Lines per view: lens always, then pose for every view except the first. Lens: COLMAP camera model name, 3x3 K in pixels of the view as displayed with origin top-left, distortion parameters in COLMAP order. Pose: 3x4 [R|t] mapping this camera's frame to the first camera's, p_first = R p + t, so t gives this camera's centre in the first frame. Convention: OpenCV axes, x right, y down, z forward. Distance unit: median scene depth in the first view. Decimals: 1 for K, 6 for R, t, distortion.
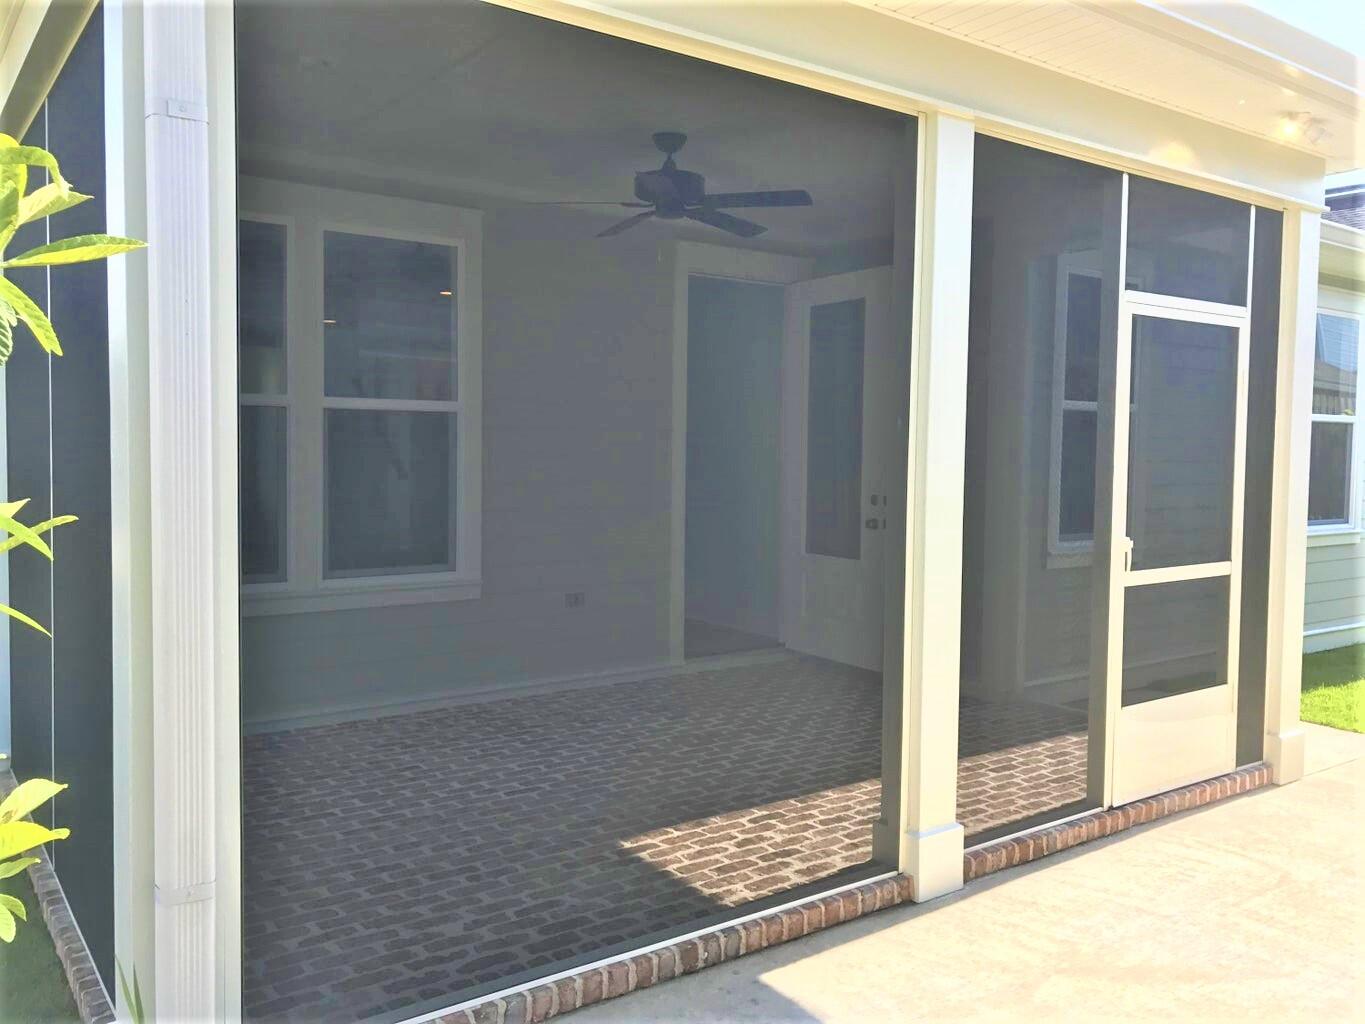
lens RADIAL K [[1125.5, 0, 682.5], [0, 1125.5, 512.0], [0, 0, 1]] dist [0.000502, 0.000685]
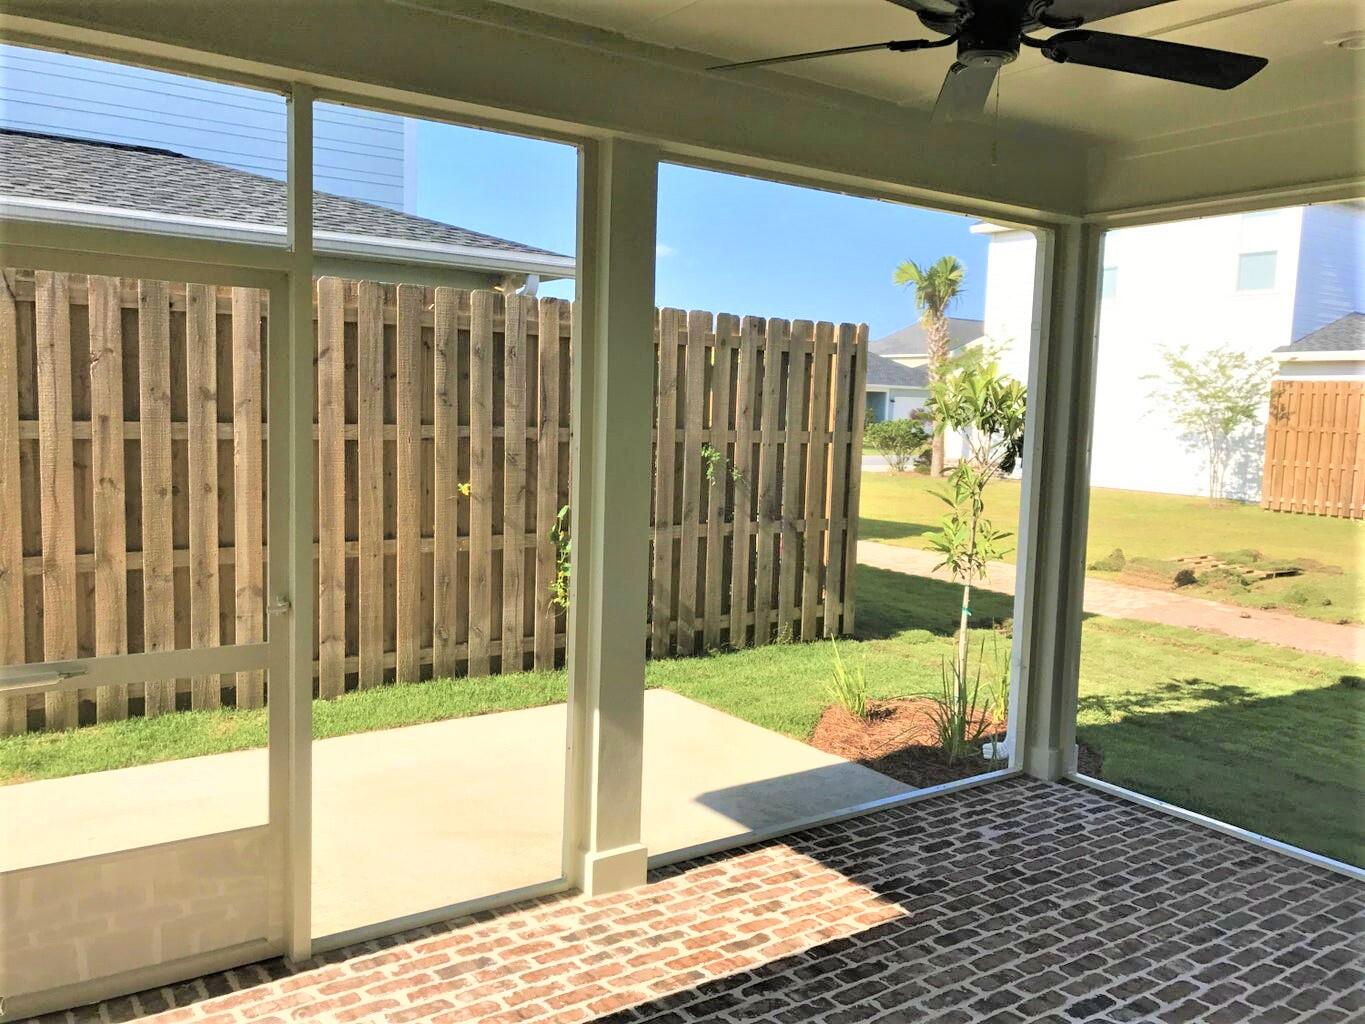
lens RADIAL K [[1125.5, 0, 682.5], [0, 1125.5, 512.0], [0, 0, 1]] dist [0.000502, 0.000685]
pose [[-0.998543, -0.047247, 0.026074, 0.124669], [-0.042524, 0.986383, 0.158874, -0.179100], [-0.033225, 0.157533, -0.986955, 1.917769]]
